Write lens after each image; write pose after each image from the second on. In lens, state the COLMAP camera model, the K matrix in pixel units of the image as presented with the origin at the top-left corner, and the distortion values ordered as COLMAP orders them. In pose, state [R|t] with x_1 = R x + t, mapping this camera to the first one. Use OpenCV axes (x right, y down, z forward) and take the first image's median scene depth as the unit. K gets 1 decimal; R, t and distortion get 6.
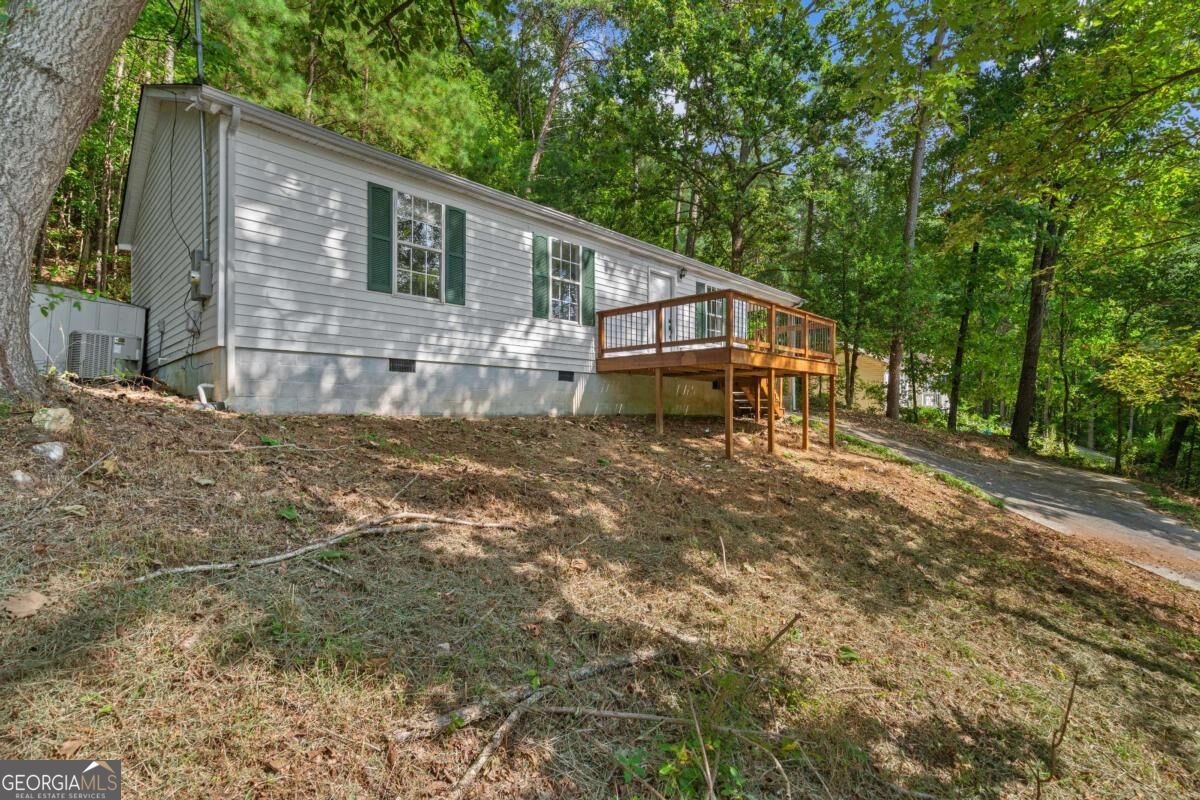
lens RADIAL K [[545.0, 0, 598.5], [0, 545.0, 403.6], [0, 0, 1]] dist [-0.000460, 0.000501]
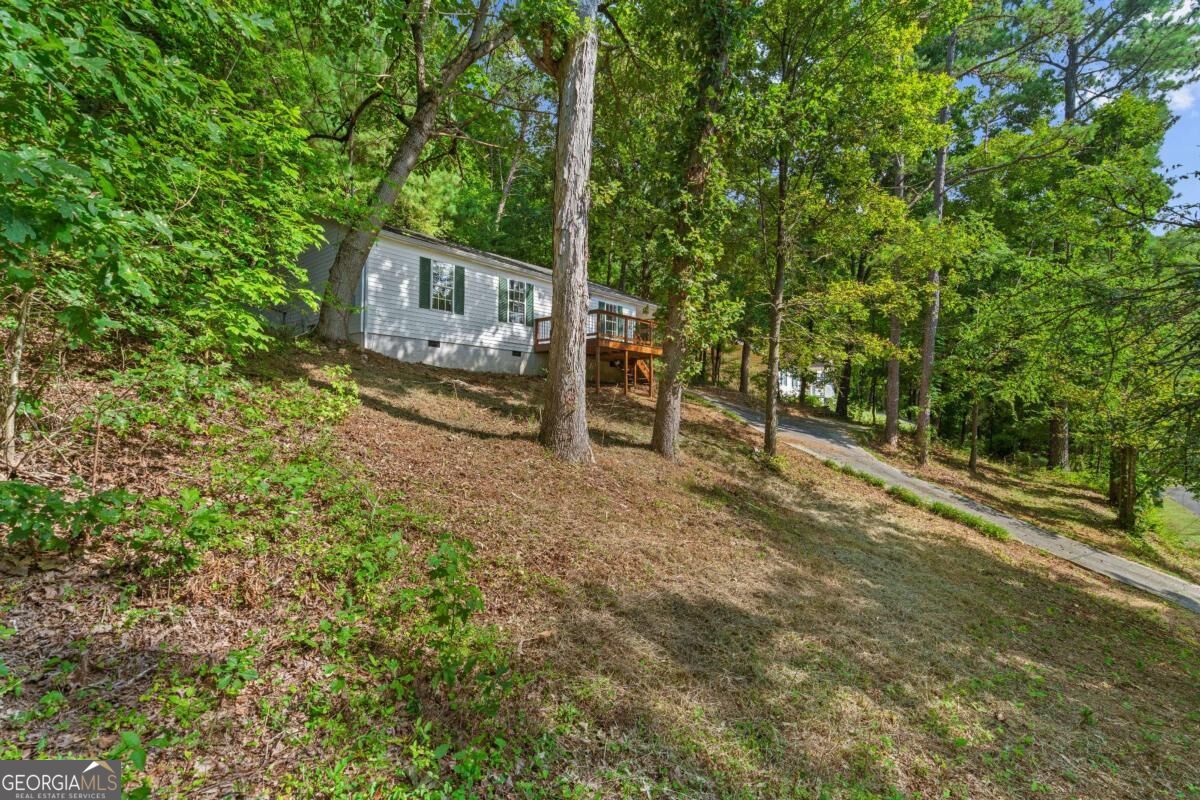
lens RADIAL K [[545.0, 0, 598.5], [0, 545.0, 403.6], [0, 0, 1]] dist [-0.000460, 0.000501]
pose [[0.998256, 0.009458, 0.058264, 0.108730], [-0.009350, 0.999954, -0.002140, 0.117115], [-0.058282, 0.001591, 0.998299, -0.843094]]
